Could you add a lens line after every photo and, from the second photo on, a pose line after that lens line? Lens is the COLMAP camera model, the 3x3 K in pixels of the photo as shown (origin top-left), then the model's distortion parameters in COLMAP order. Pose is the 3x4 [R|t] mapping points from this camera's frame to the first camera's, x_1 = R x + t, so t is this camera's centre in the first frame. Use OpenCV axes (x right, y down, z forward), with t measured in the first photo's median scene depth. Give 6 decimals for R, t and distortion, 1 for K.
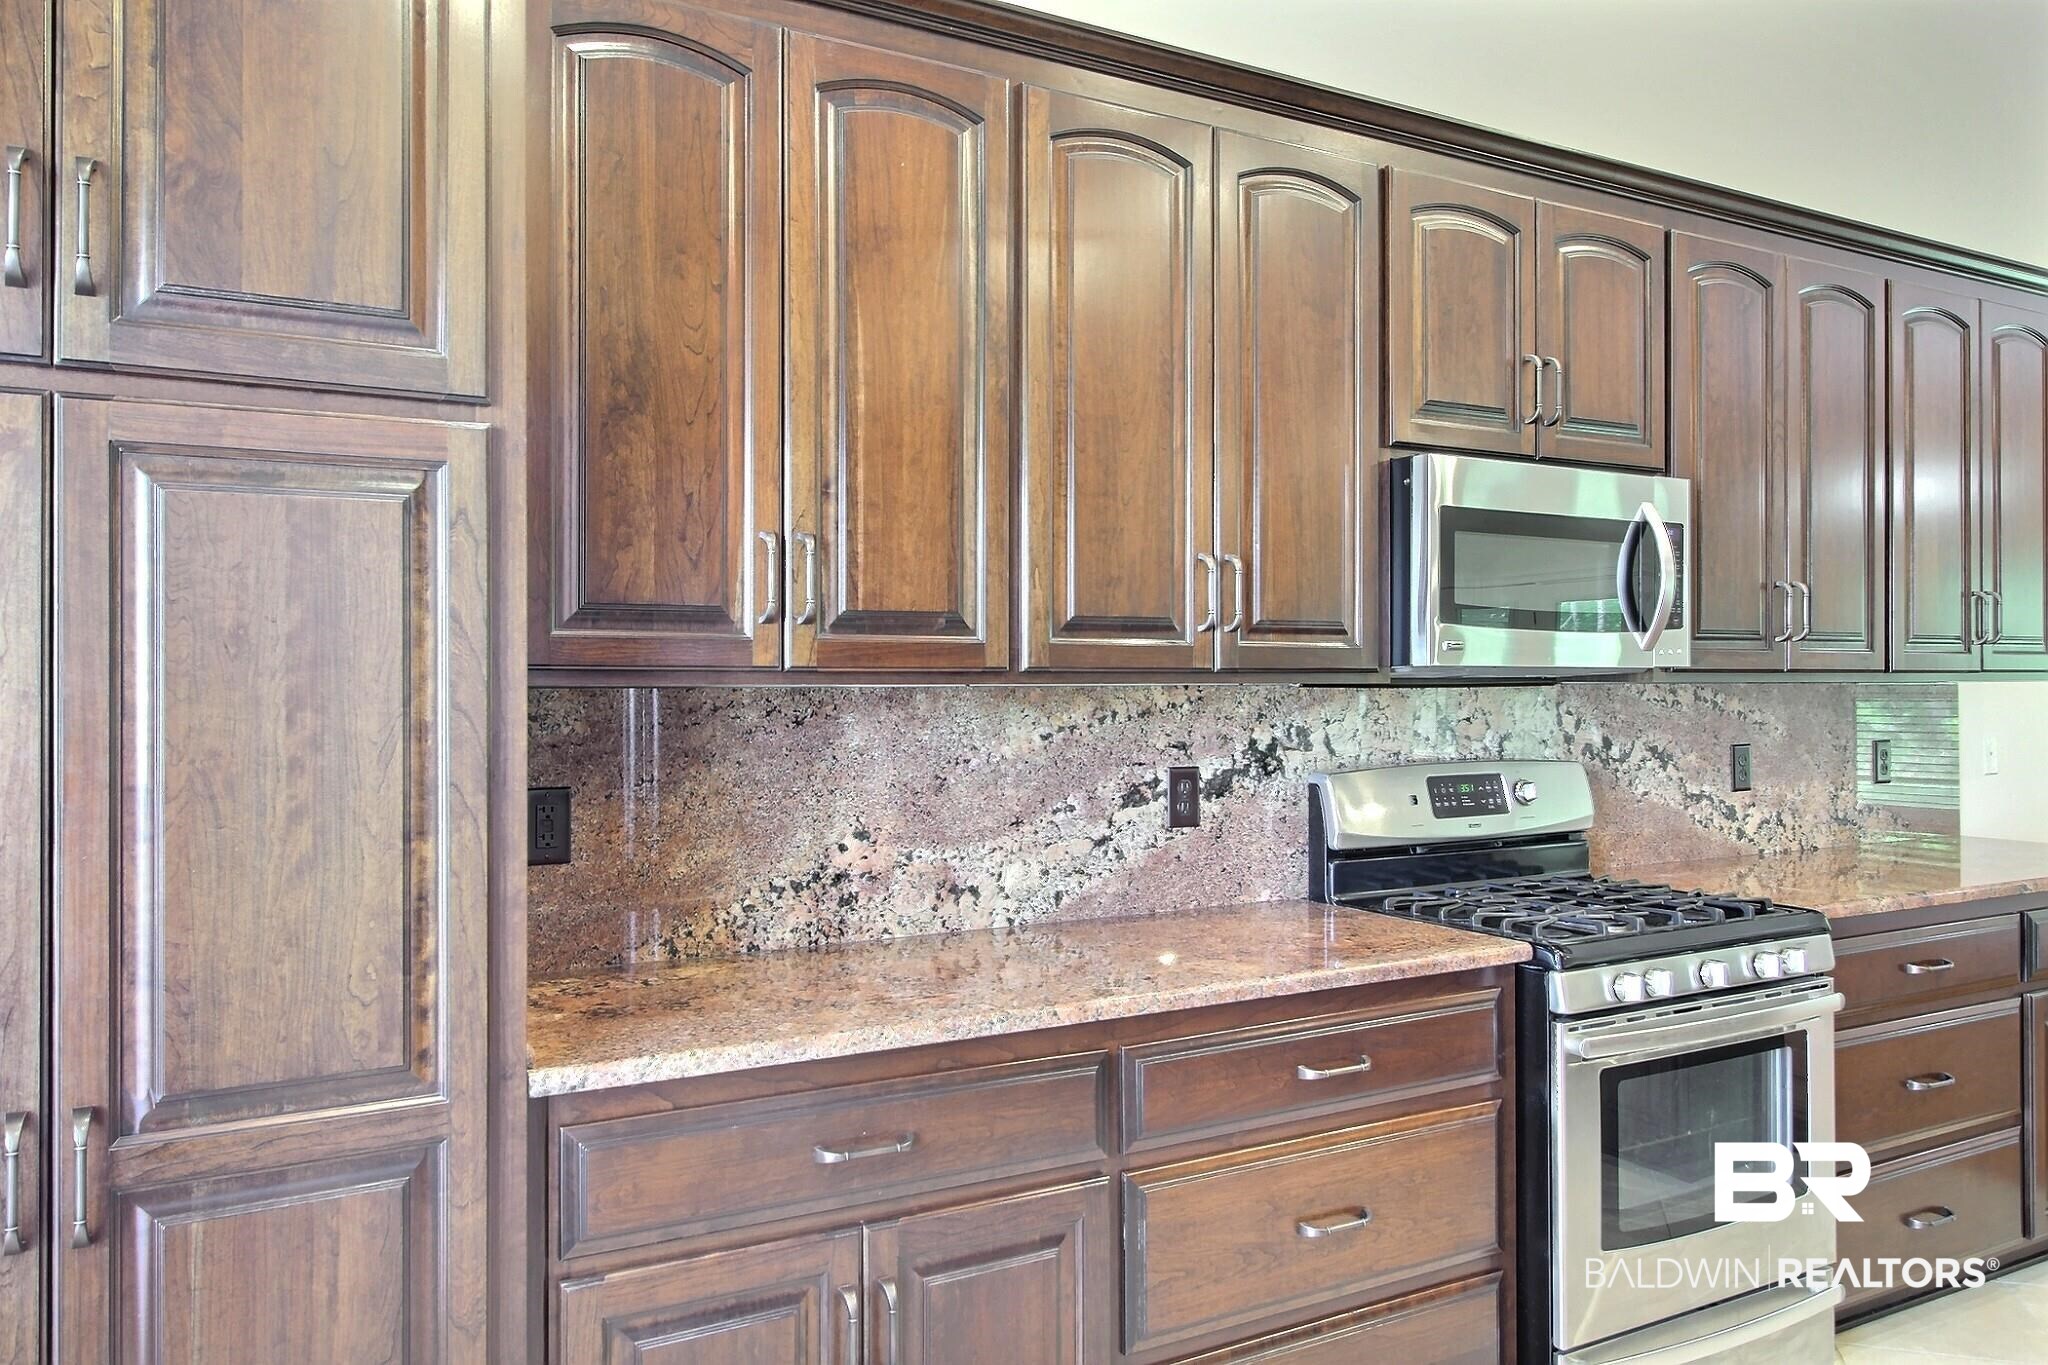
lens RADIAL K [[1484.4, 0, 1033.1], [0, 1484.4, 672.4], [0, 0, 1]] dist [0.005104, 0.002081]
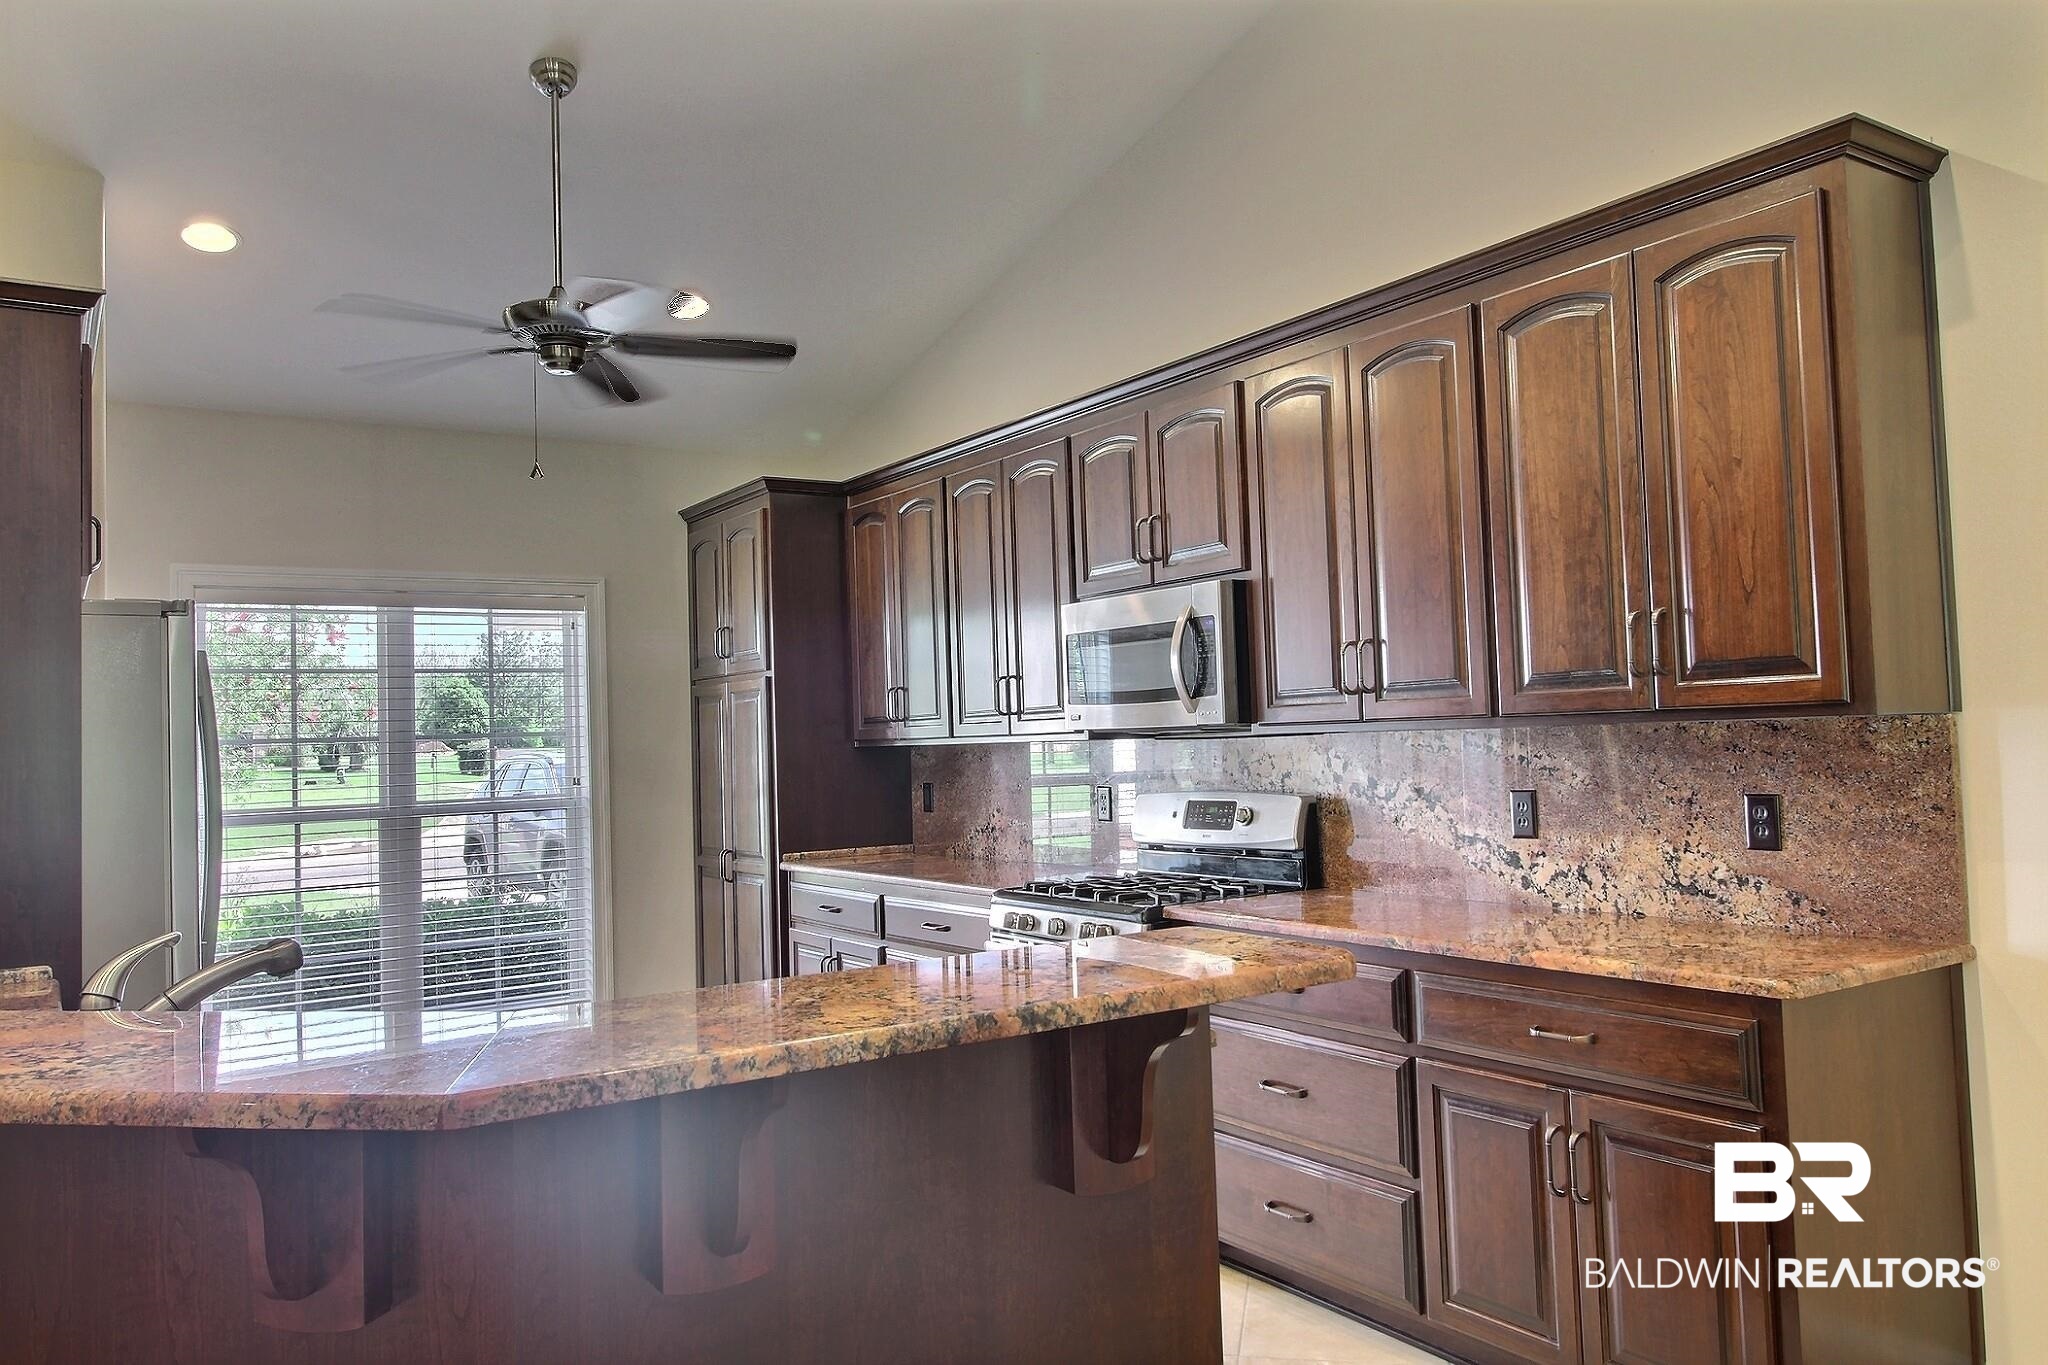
lens RADIAL K [[1484.4, 0, 1033.1], [0, 1484.4, 672.4], [0, 0, 1]] dist [0.005104, 0.002081]
pose [[0.069685, -0.047496, -0.996438, 1.460079], [0.035592, 0.998348, -0.045098, 0.004019], [0.996934, -0.032323, 0.071261, 0.628896]]
